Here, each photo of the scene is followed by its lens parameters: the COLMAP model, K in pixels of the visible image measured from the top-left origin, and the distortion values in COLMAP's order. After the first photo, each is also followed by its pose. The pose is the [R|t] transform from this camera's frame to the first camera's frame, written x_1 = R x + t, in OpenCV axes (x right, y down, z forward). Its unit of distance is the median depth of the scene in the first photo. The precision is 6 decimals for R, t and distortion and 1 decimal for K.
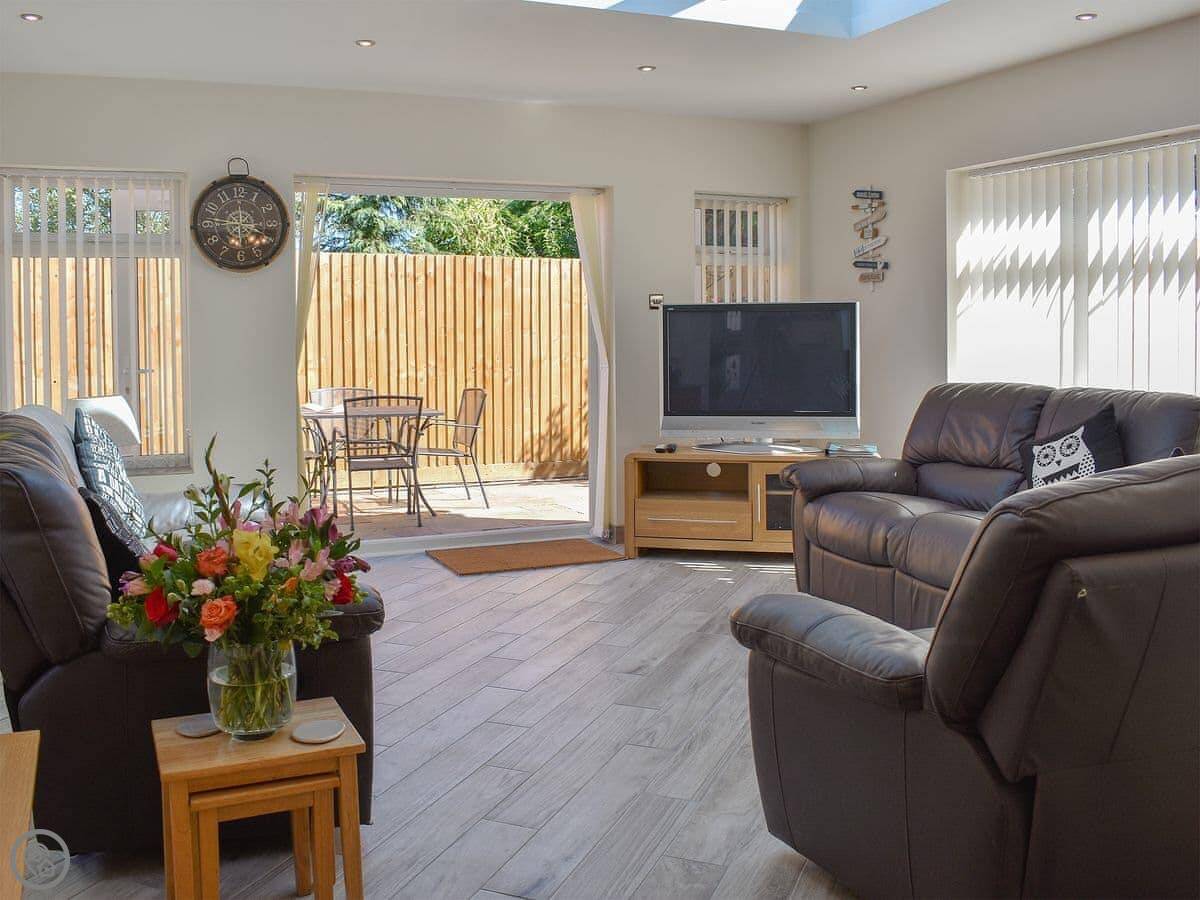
lens RADIAL K [[1120.5, 0, 600.0], [0, 1120.5, 450.0], [0, 0, 1]] dist [-0.063649, -0.002101]
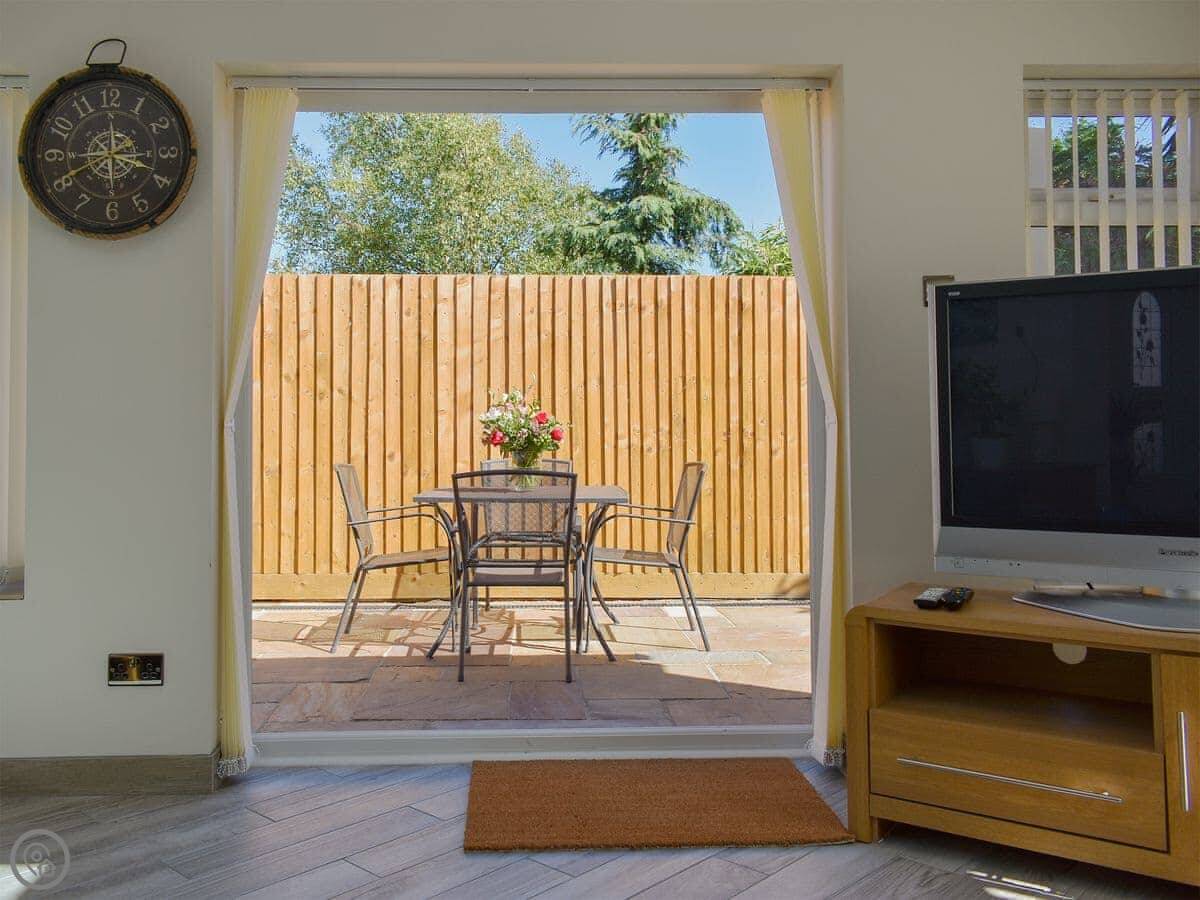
lens RADIAL K [[1067.9, 0, 570.6], [0, 1067.9, 392.7], [0, 0, 1]] dist [-0.011199, 0.000128]
pose [[0.923144, -0.005522, -0.384416, 0.073997], [-0.042055, 0.992446, -0.115248, -0.024351], [0.382148, 0.122557, 0.915938, 0.470271]]
